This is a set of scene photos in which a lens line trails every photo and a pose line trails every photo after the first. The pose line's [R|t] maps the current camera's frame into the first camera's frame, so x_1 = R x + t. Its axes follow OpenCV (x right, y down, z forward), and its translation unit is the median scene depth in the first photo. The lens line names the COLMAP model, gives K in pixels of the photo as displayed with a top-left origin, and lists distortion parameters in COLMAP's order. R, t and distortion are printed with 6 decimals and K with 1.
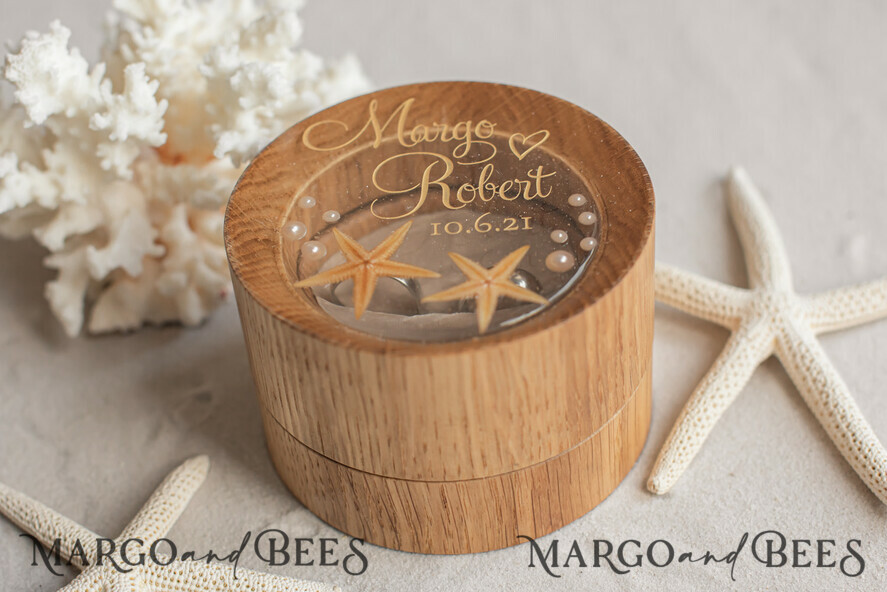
lens RADIAL K [[1736.4, 0, 443.5], [0, 1736.4, 296.0], [0, 0, 1]] dist [-0.201247, 0.057140]
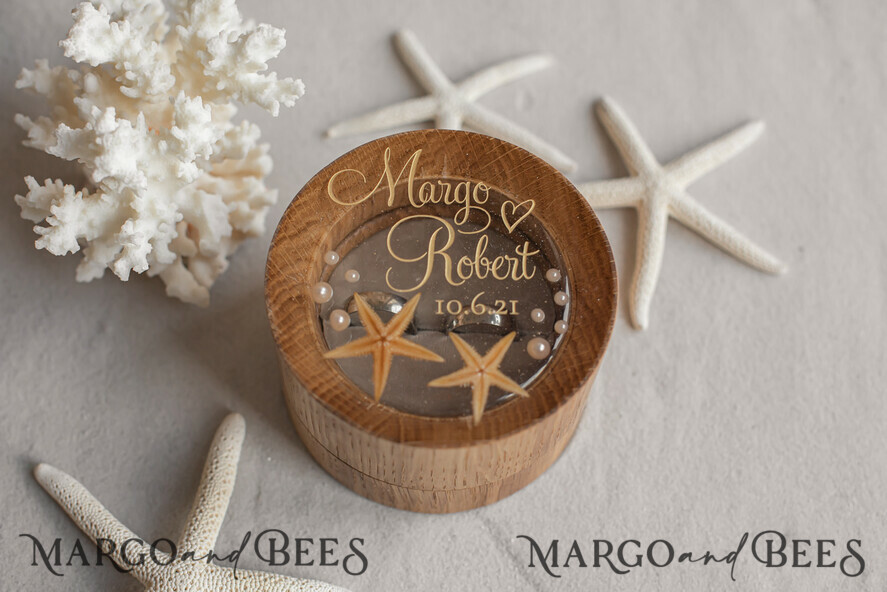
lens RADIAL K [[1397.5, 0, 443.5], [0, 1397.5, 296.0], [0, 0, 1]] dist [-0.211671, 0.101321]
pose [[0.994416, 0.046405, 0.094777, -0.095212], [-0.080132, 0.916452, 0.392040, -0.430137], [-0.068666, -0.397446, 0.915053, 0.098375]]
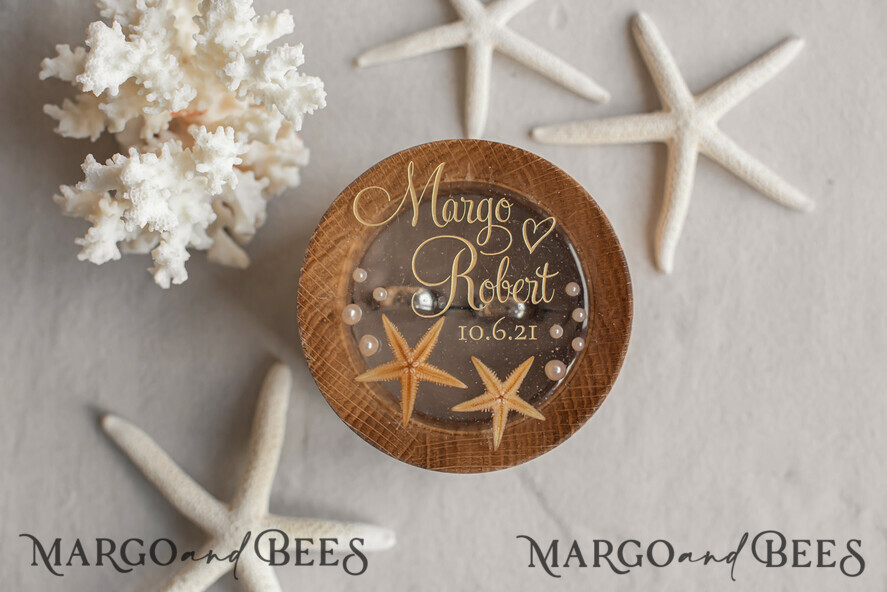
lens RADIAL K [[1397.5, 0, 443.5], [0, 1397.5, 296.0], [0, 0, 1]] dist [-0.211671, 0.101321]
pose [[0.998958, 0.007157, 0.045066, -0.065596], [-0.037237, 0.698695, 0.714450, -0.798125], [-0.026374, -0.715384, 0.698234, 0.288476]]
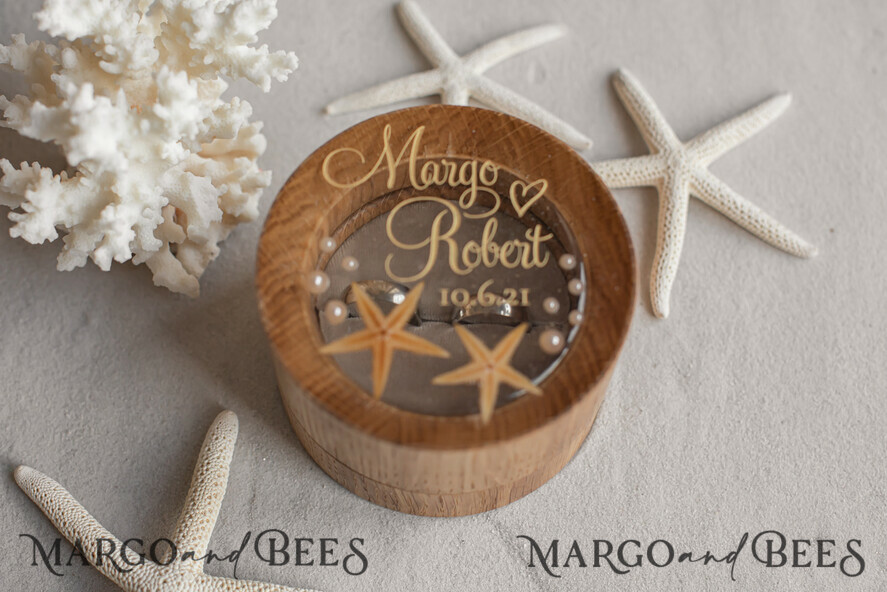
lens RADIAL K [[1397.5, 0, 443.5], [0, 1397.5, 296.0], [0, 0, 1]] dist [-0.211671, 0.101321]
pose [[0.995714, 0.038576, 0.084056, -0.081289], [-0.069735, 0.910148, 0.408373, -0.408750], [-0.060750, -0.412484, 0.908937, 0.170328]]
